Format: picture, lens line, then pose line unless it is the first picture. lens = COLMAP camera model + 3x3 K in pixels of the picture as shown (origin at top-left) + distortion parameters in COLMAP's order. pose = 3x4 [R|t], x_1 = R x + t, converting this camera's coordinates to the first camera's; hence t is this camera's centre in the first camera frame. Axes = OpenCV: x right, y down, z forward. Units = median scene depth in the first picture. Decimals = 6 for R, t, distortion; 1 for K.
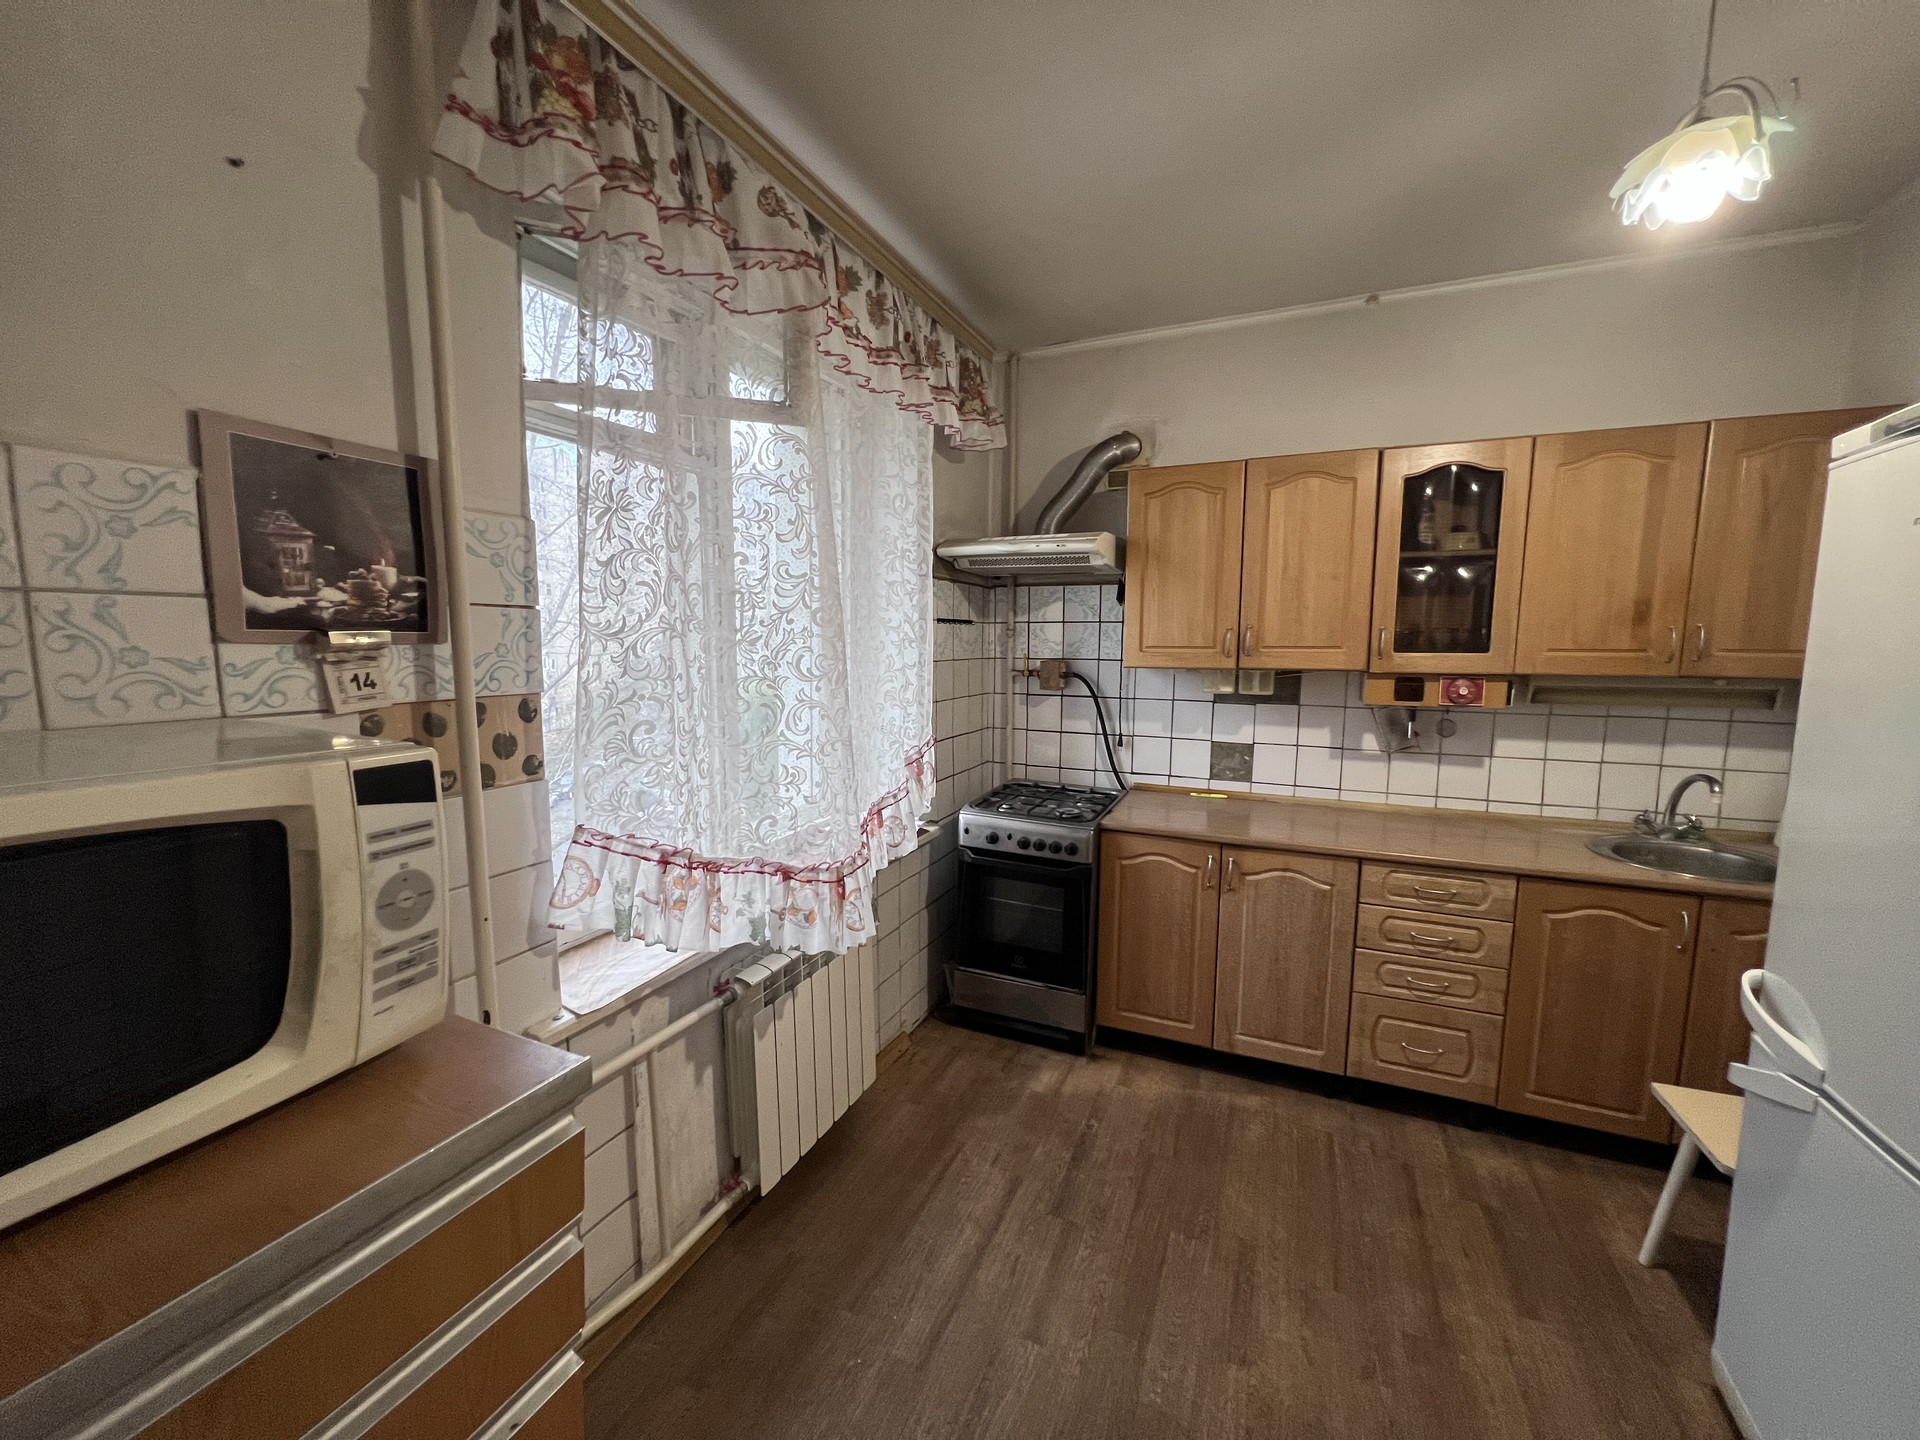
lens RADIAL K [[771.4, 0, 960.0], [0, 771.4, 720.0], [0, 0, 1]] dist [0.002064, 0.000285]
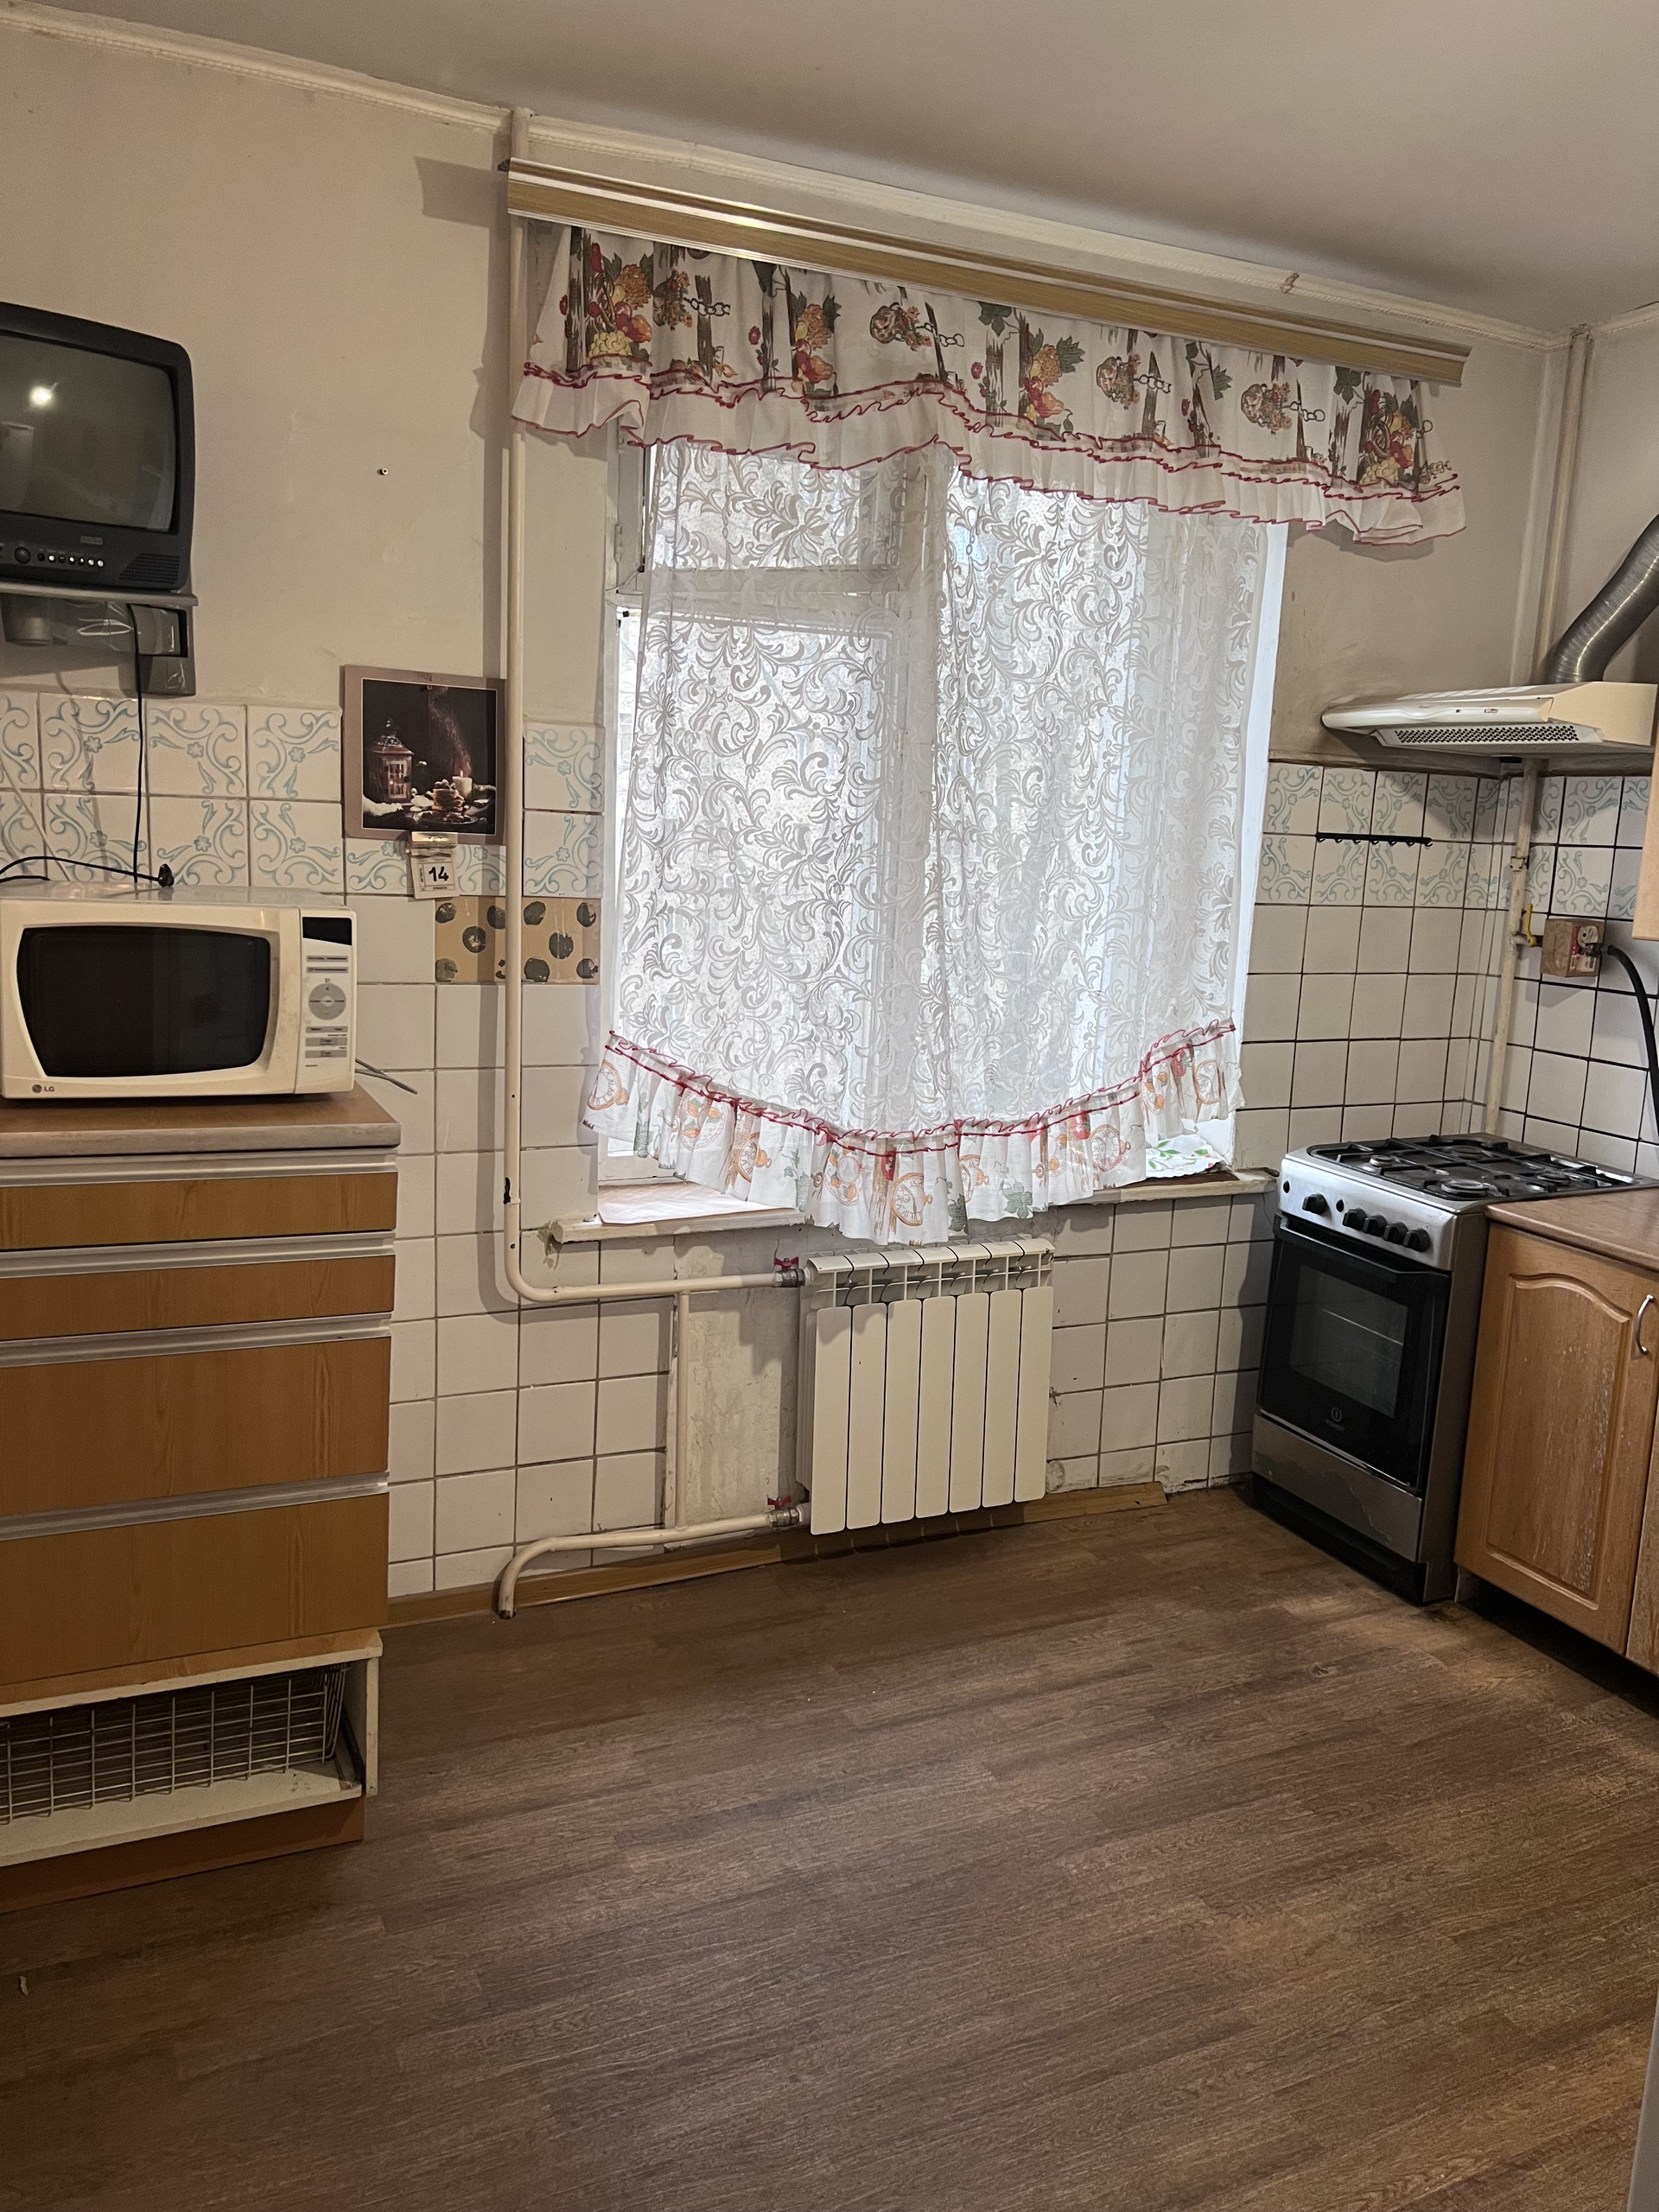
lens RADIAL K [[1708.8, 0, 829.5], [0, 1708.8, 1106.0], [0, 0, 1]] dist [0.121084, -0.241659]
pose [[0.750740, 0.137017, -0.646232, 1.155914], [-0.110142, 0.990522, 0.082061, 0.016743], [0.651351, 0.009571, 0.758716, -0.502159]]
